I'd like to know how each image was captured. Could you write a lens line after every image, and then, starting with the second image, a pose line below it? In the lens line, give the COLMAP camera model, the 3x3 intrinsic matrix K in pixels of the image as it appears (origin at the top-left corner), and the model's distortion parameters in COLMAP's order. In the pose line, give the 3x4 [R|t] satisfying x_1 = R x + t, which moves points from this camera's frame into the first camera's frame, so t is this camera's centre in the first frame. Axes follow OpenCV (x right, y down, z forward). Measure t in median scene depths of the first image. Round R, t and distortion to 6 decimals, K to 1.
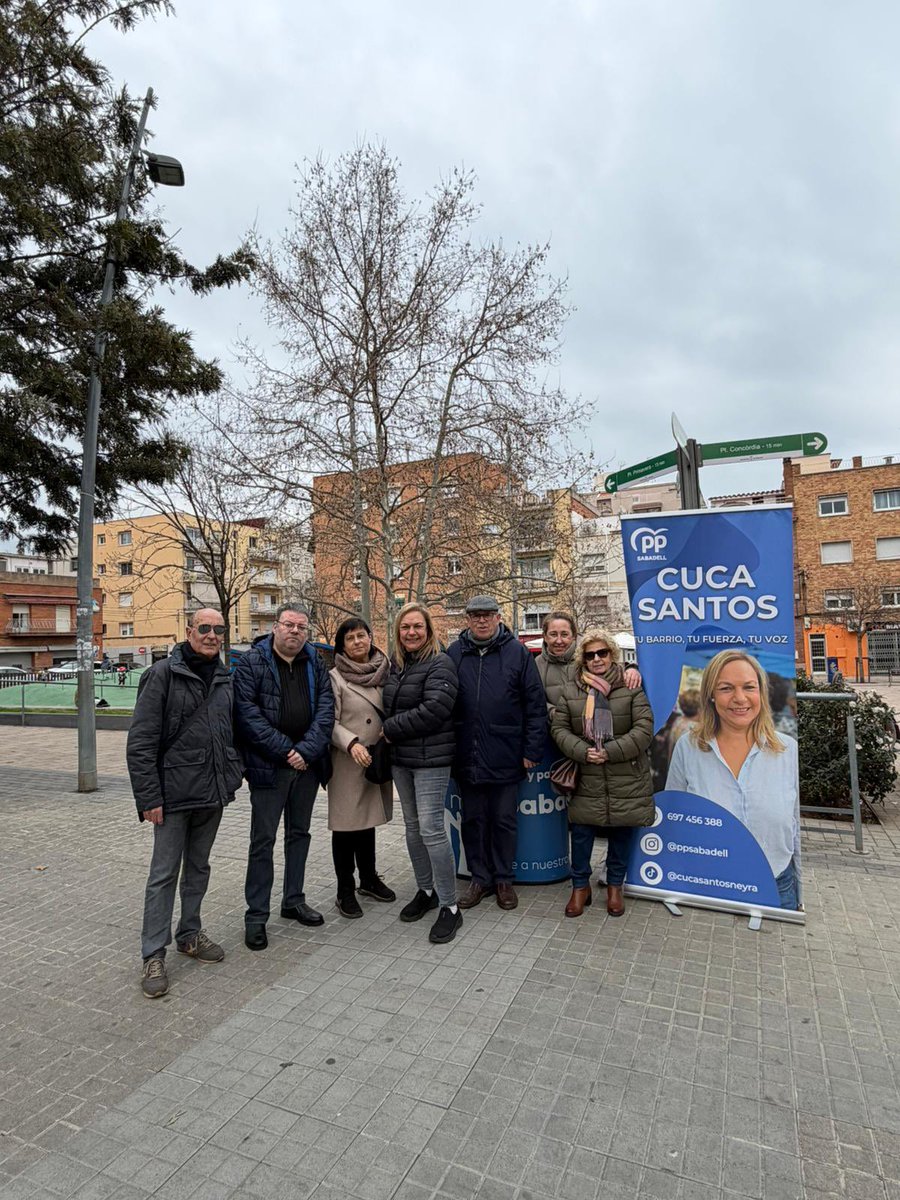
lens RADIAL K [[719.3, 0, 450.0], [0, 719.3, 600.0], [0, 0, 1]] dist [0.000694, -0.001097]
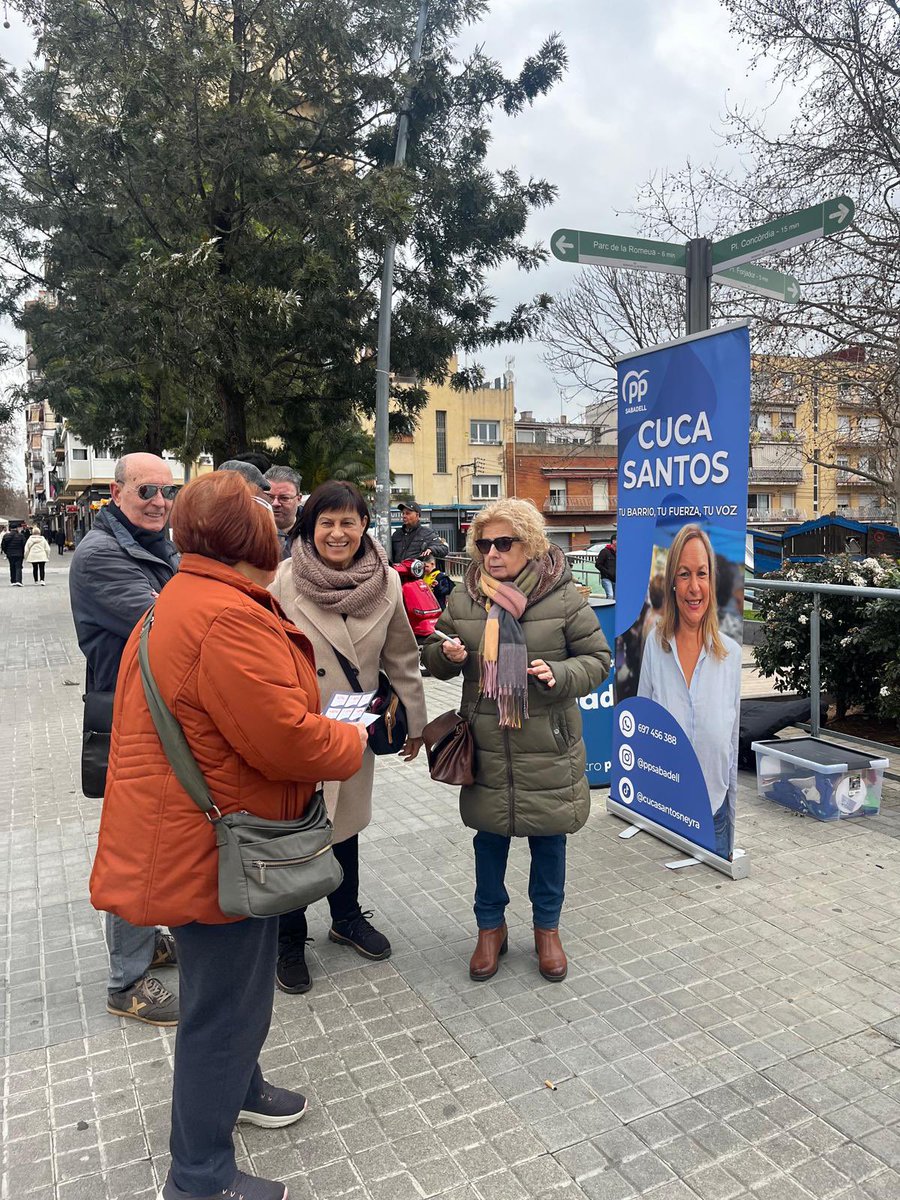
lens RADIAL K [[978.2, 0, 450.0], [0, 978.2, 600.0], [0, 0, 1]] dist [0.036534, -0.005985]
pose [[0.735027, 0.052598, -0.675994, 0.906398], [0.040328, 0.991830, 0.121023, 0.011670], [0.676837, -0.116217, 0.726901, 0.052880]]
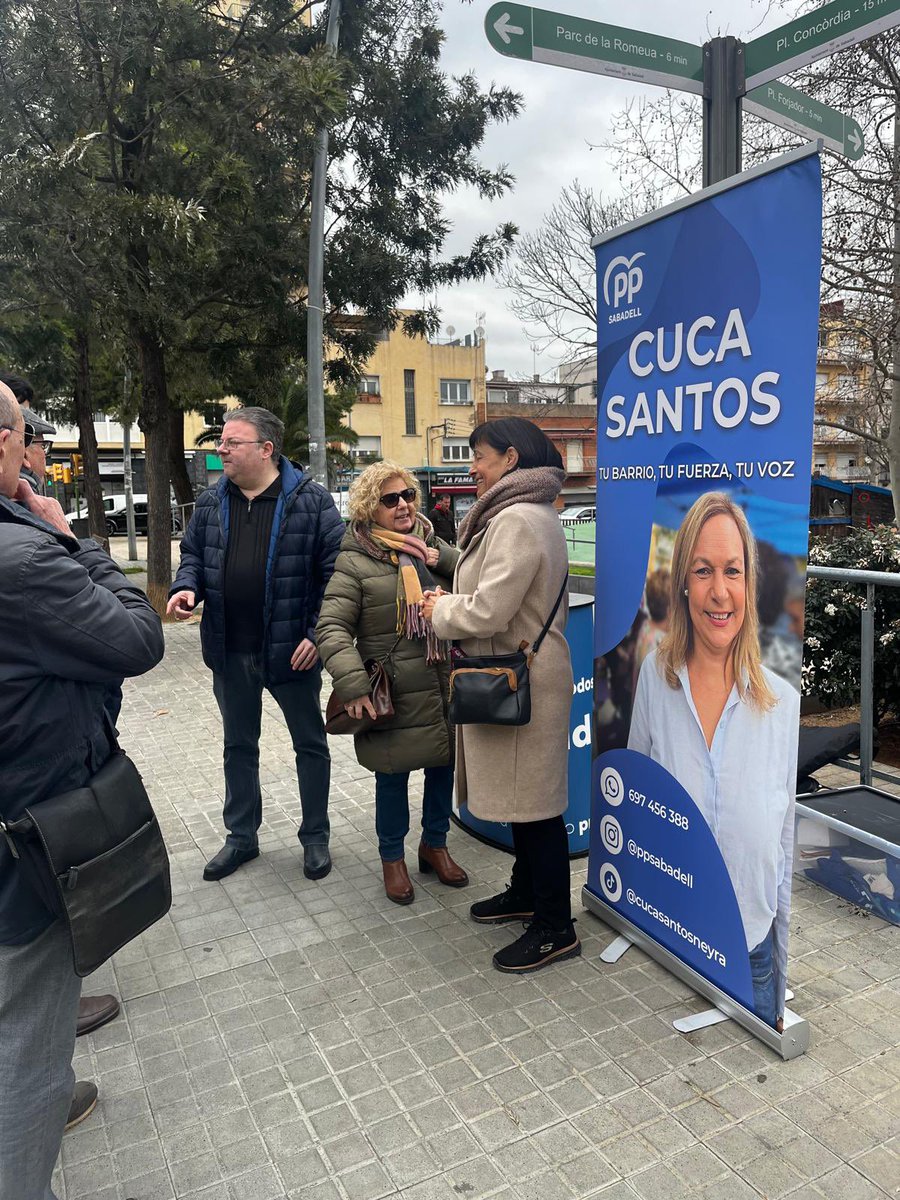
lens RADIAL K [[954.4, 0, 450.0], [0, 954.4, 600.0], [0, 0, 1]] dist [0.021017, 0.006722]
pose [[0.750316, 0.072733, -0.657066, 0.680896], [0.046421, 0.985679, 0.162117, 0.027277], [0.659447, -0.152141, 0.736195, 0.391495]]
